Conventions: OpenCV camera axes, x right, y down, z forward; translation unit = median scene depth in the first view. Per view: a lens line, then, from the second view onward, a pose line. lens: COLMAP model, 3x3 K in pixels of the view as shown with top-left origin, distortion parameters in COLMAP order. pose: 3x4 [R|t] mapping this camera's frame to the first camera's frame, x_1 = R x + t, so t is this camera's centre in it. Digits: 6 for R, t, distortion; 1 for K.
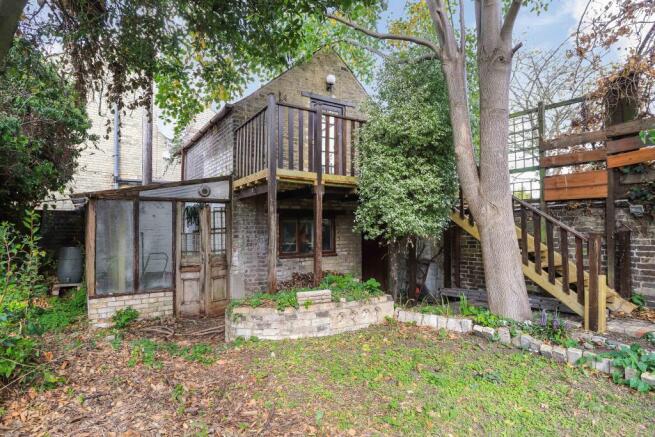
lens RADIAL K [[356.7, 0, 329.0], [0, 356.7, 214.5], [0, 0, 1]] dist [0.002367, 0.000053]
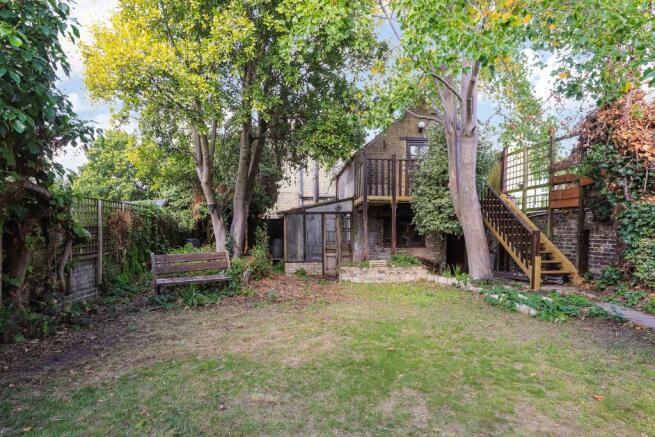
lens RADIAL K [[366.6, 0, 327.2], [0, 366.6, 229.2], [0, 0, 1]] dist [0.000635, -0.000015]
pose [[0.880193, -0.001360, -0.474615, 0.508799], [0.021472, 0.999086, 0.036958, -0.028392], [0.474131, -0.042721, 0.879417, -0.684597]]
